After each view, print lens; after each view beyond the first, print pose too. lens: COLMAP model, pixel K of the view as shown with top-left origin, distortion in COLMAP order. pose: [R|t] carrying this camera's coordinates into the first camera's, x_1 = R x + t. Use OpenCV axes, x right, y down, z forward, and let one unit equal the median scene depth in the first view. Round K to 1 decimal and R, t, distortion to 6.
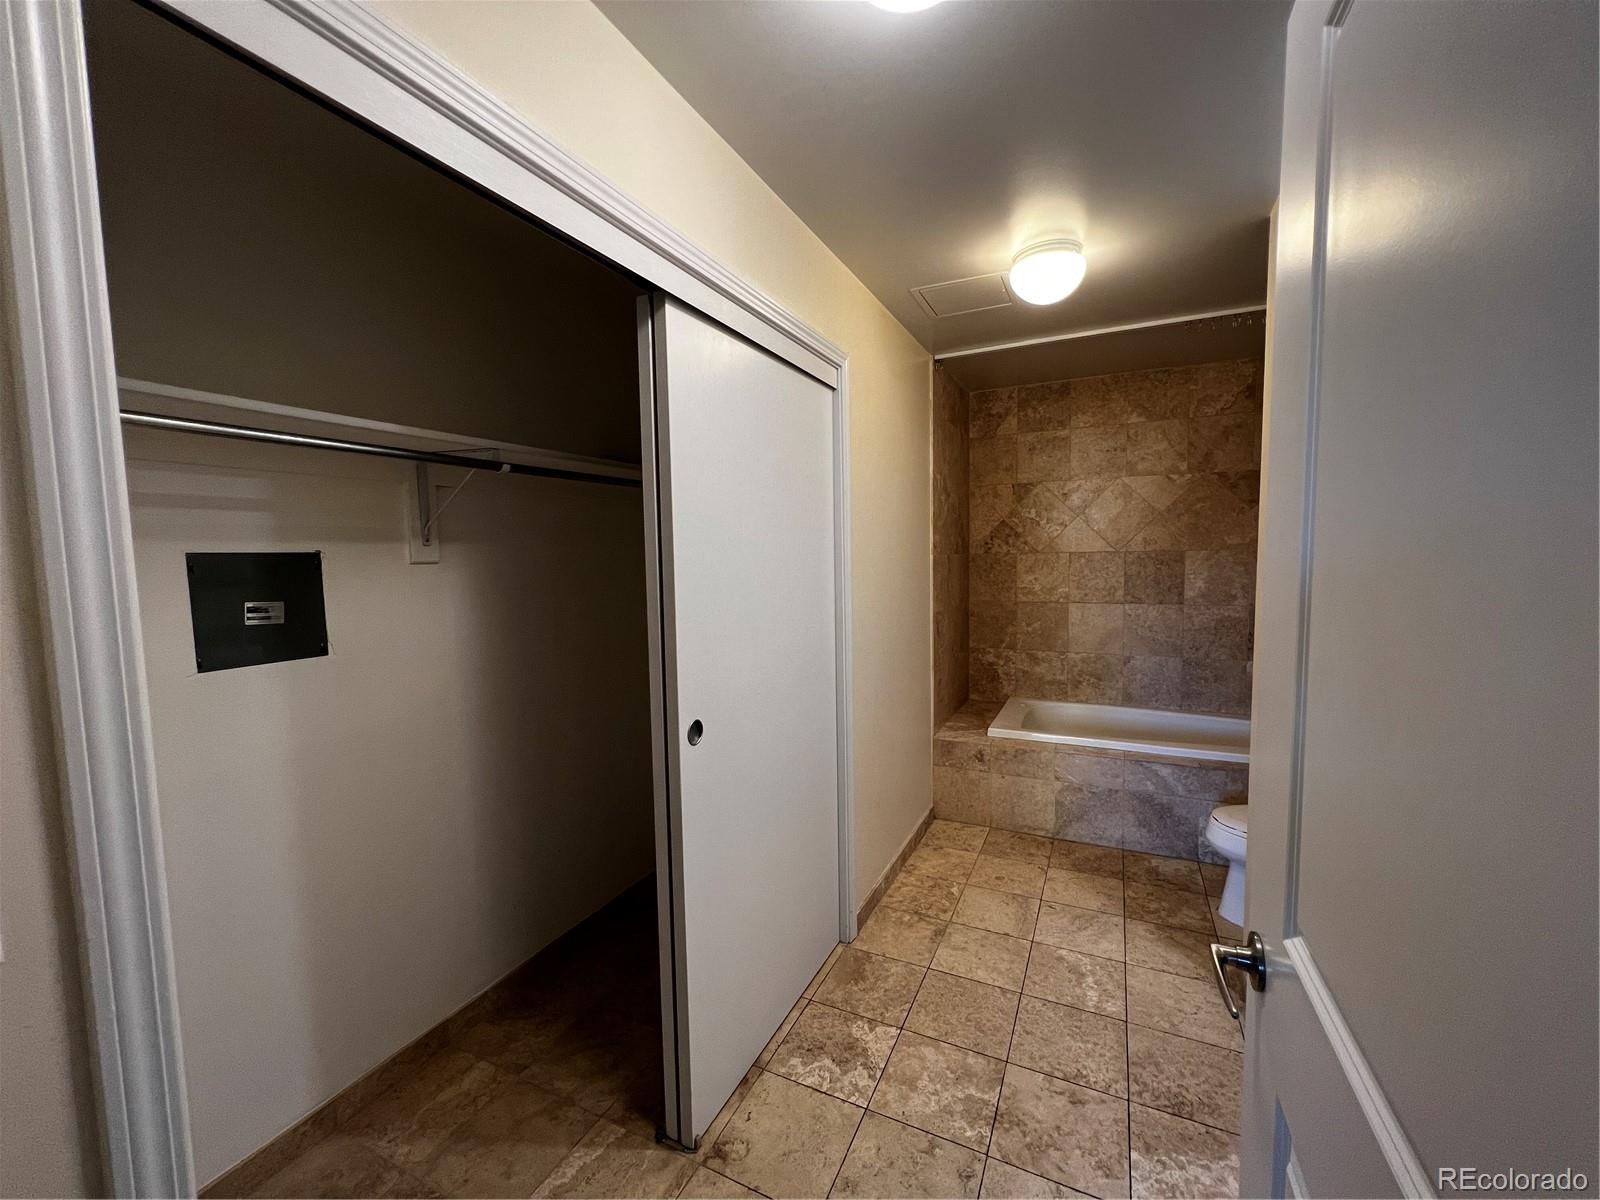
lens RADIAL K [[637.1, 0, 805.9], [0, 637.1, 599.5], [0, 0, 1]] dist [-0.000829, 0.000271]
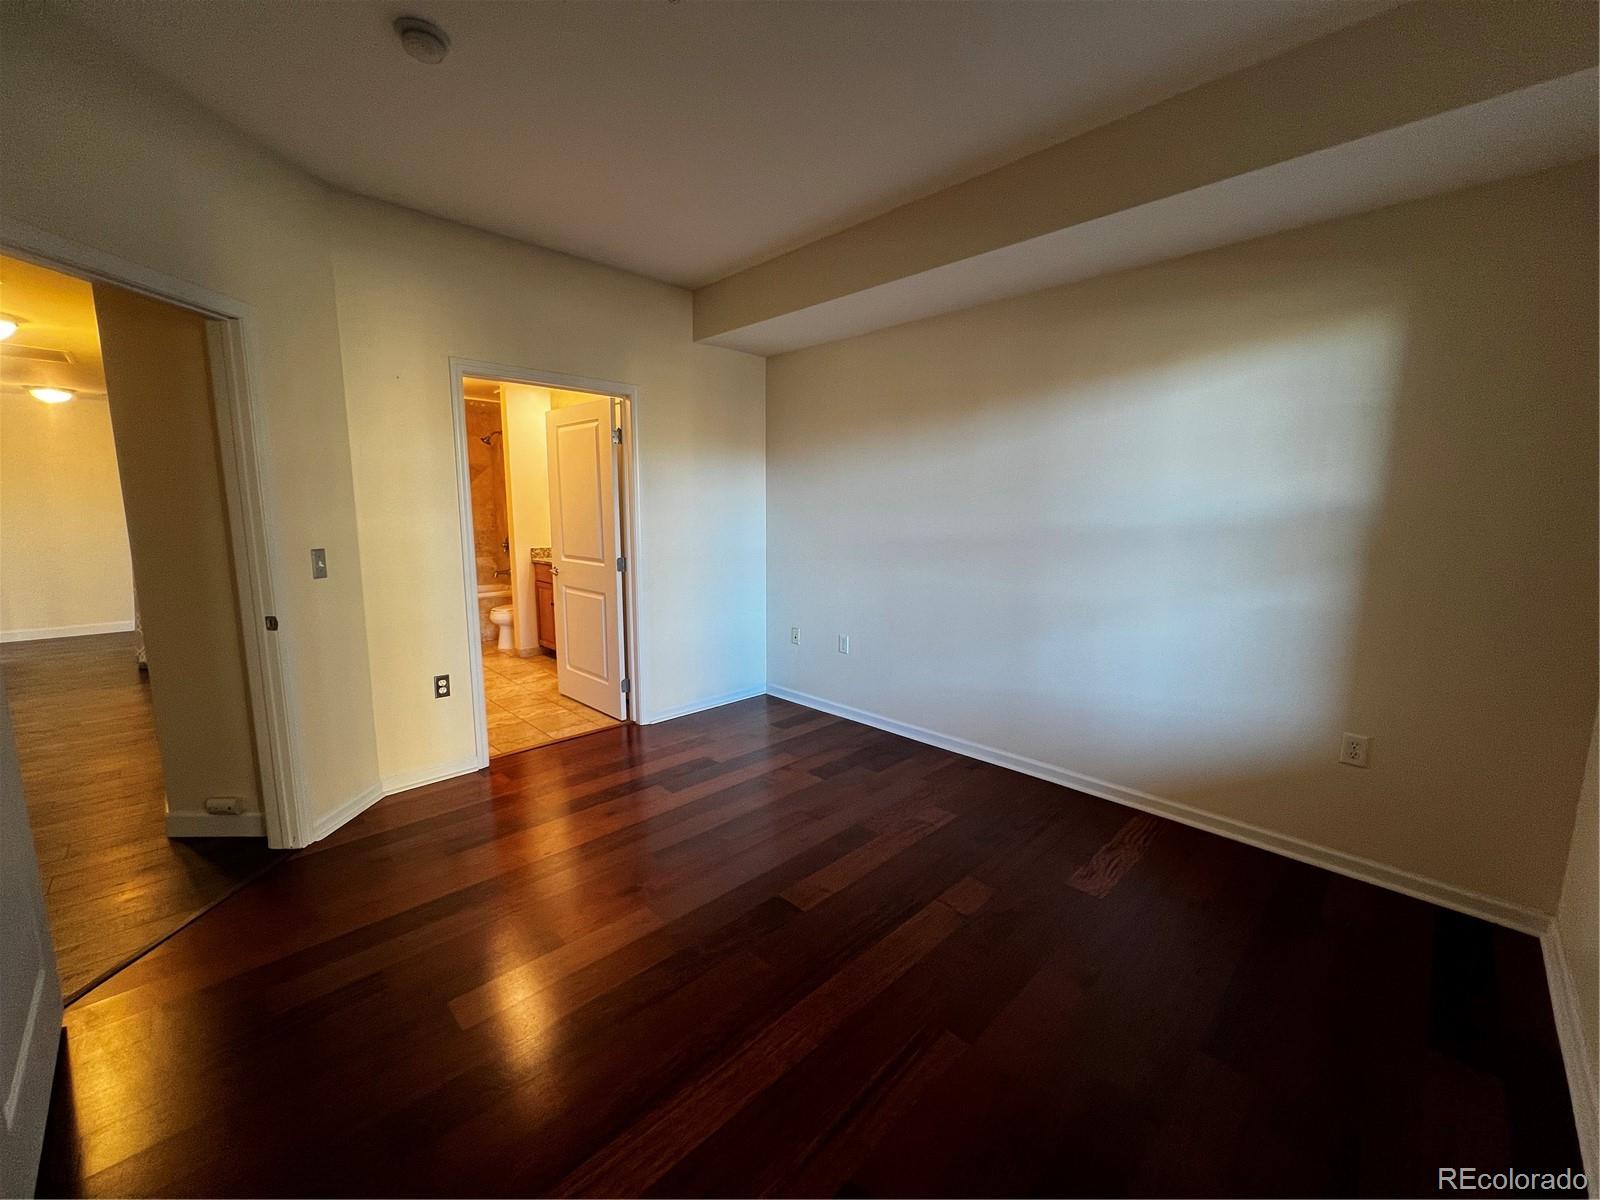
lens RADIAL K [[637.1, 0, 805.9], [0, 637.1, 599.5], [0, 0, 1]] dist [-0.000829, 0.000271]
pose [[0.319566, -0.120910, 0.939818, -0.915051], [0.058245, 0.992457, 0.107877, 0.070540], [-0.945772, 0.020266, 0.324198, -0.683829]]
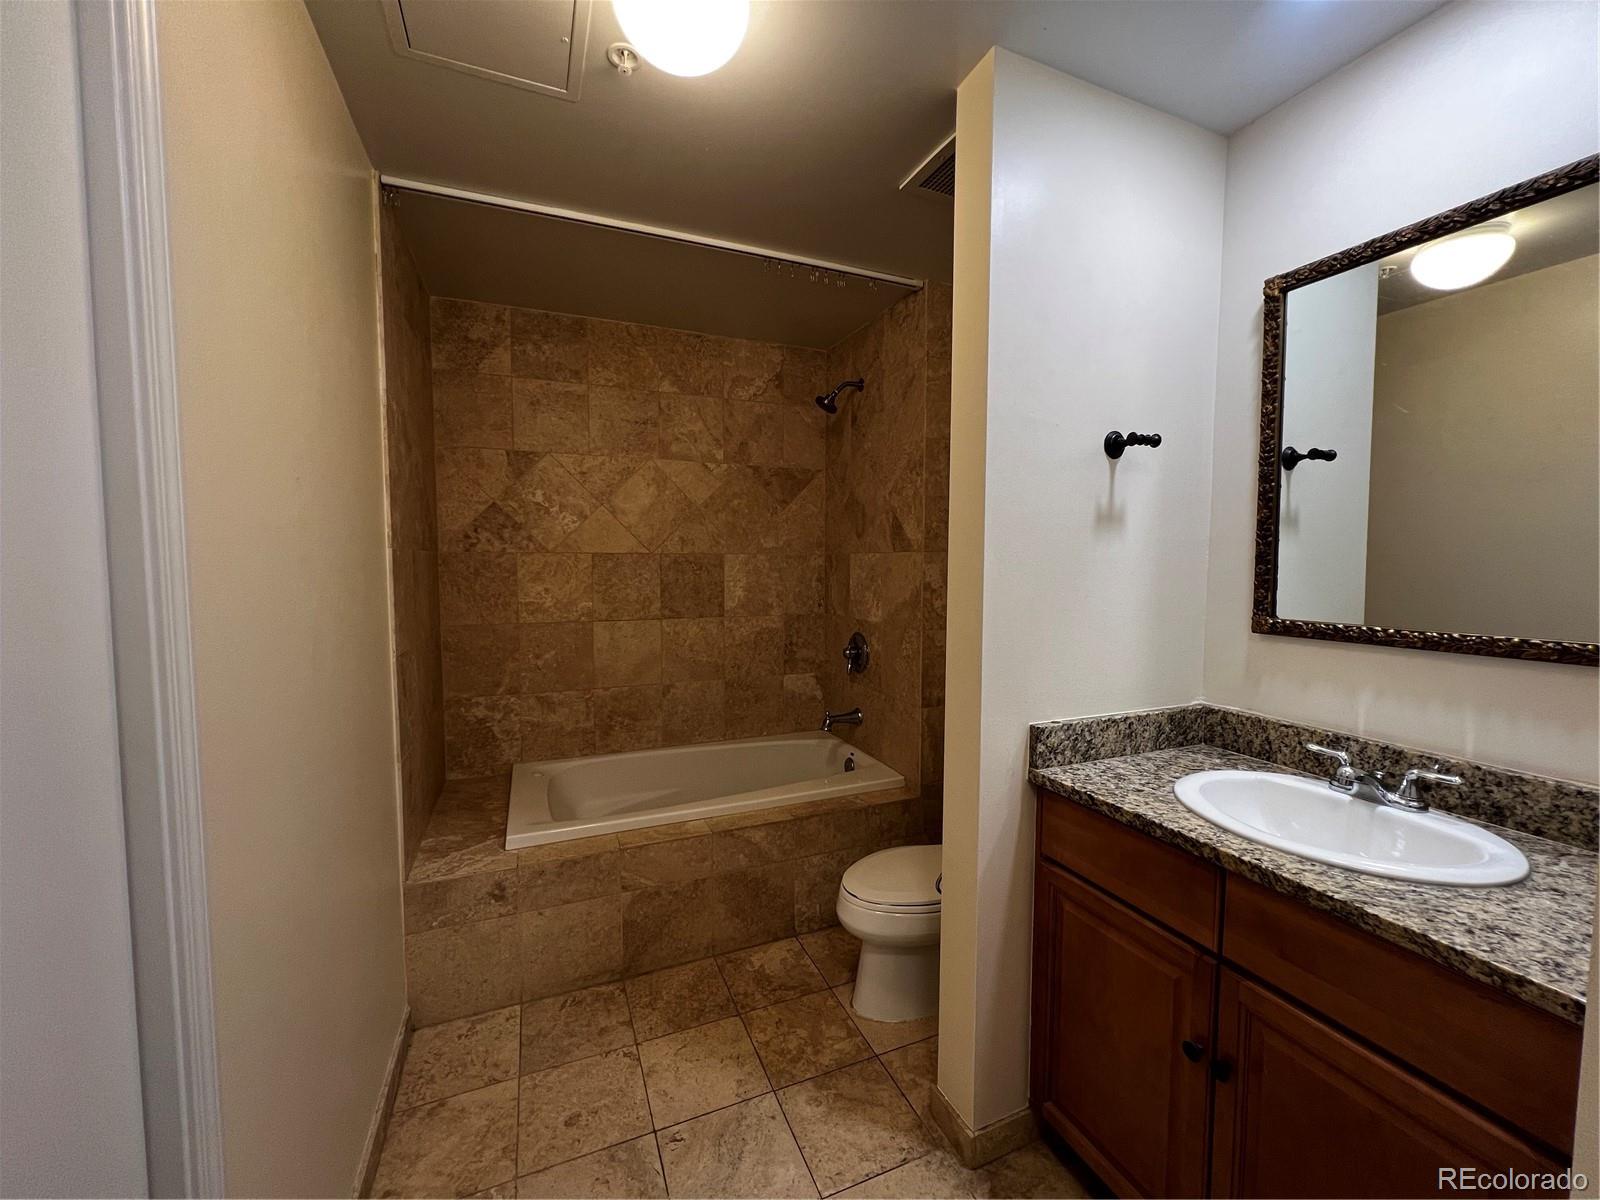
lens RADIAL K [[636.4, 0, 800.0], [0, 636.4, 600.0], [0, 0, 1]] dist [0.000471, -0.000145]
pose [[0.661263, -0.028651, 0.749607, 0.021682], [0.042006, 0.999117, 0.001133, -0.011425], [-0.748977, 0.030739, 0.661883, 0.354406]]
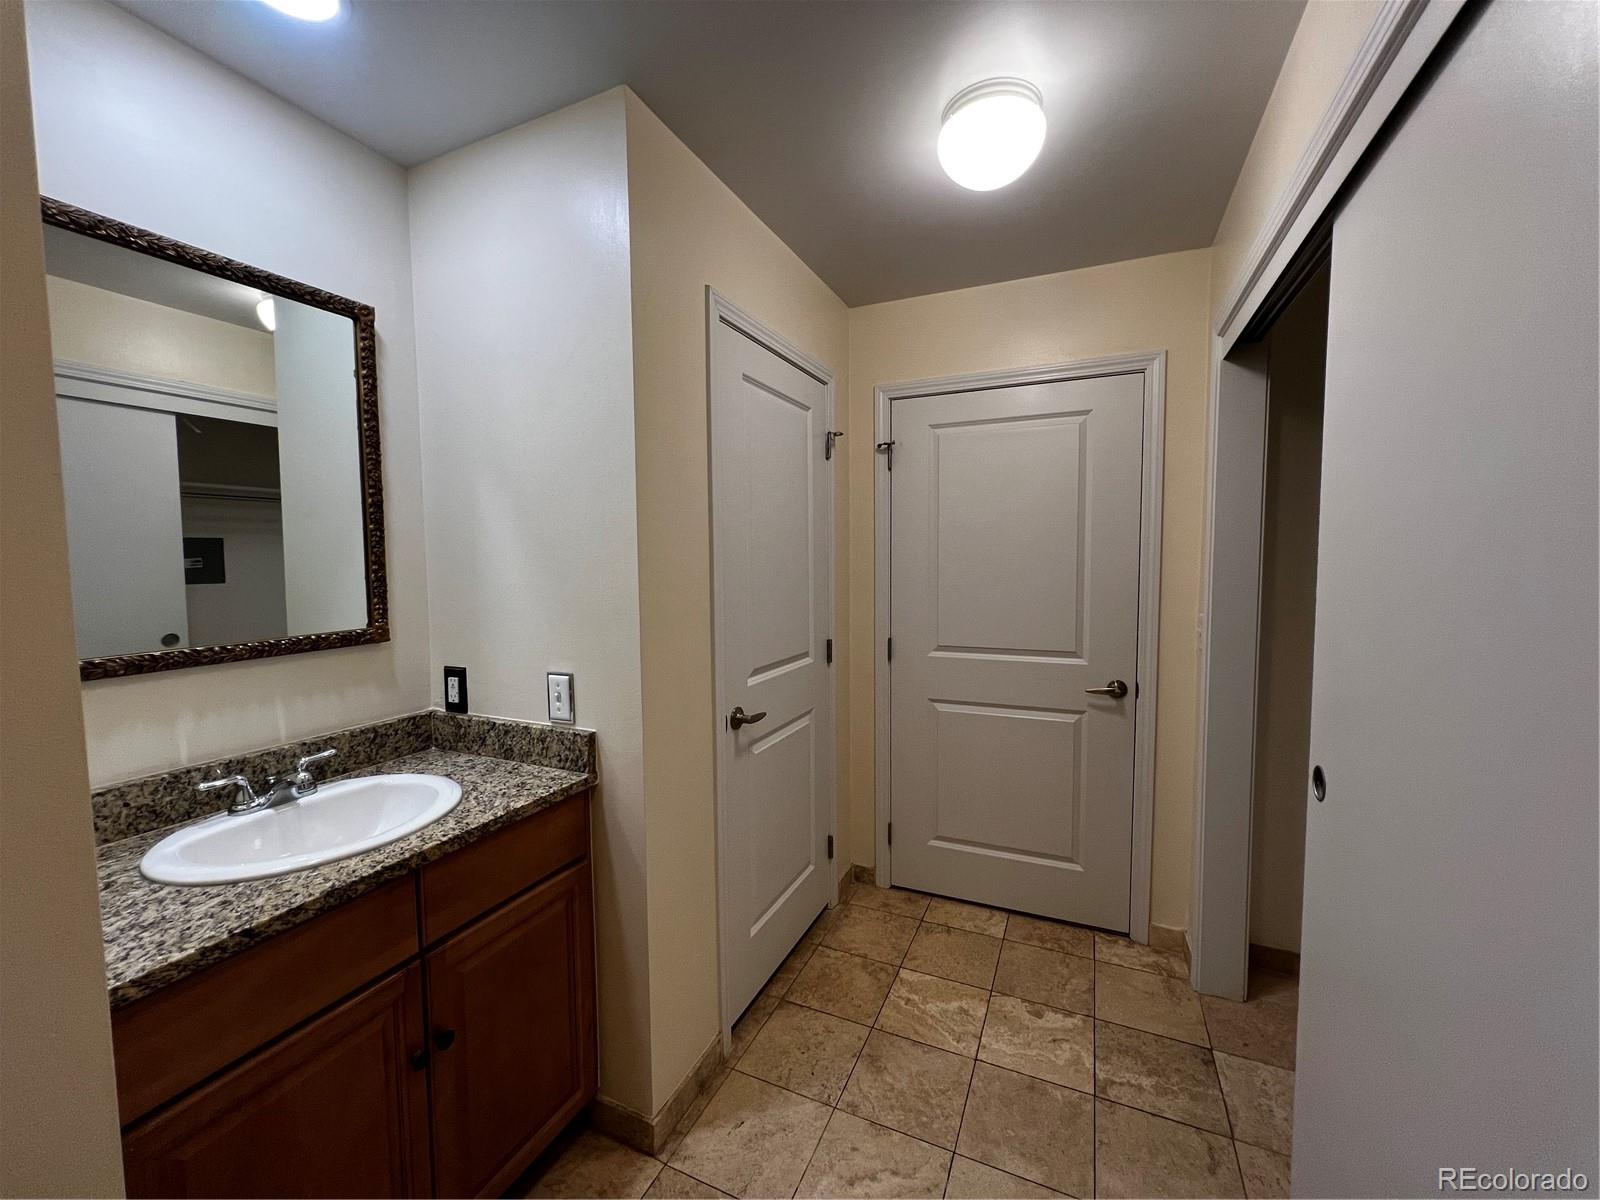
lens RADIAL K [[637.1, 0, 805.9], [0, 637.1, 599.5], [0, 0, 1]] dist [-0.000829, 0.000271]
pose [[-0.999179, 0.028970, -0.028313, 0.202526], [0.024624, 0.989365, 0.143353, -0.055744], [0.032165, 0.142538, -0.989267, 0.749682]]
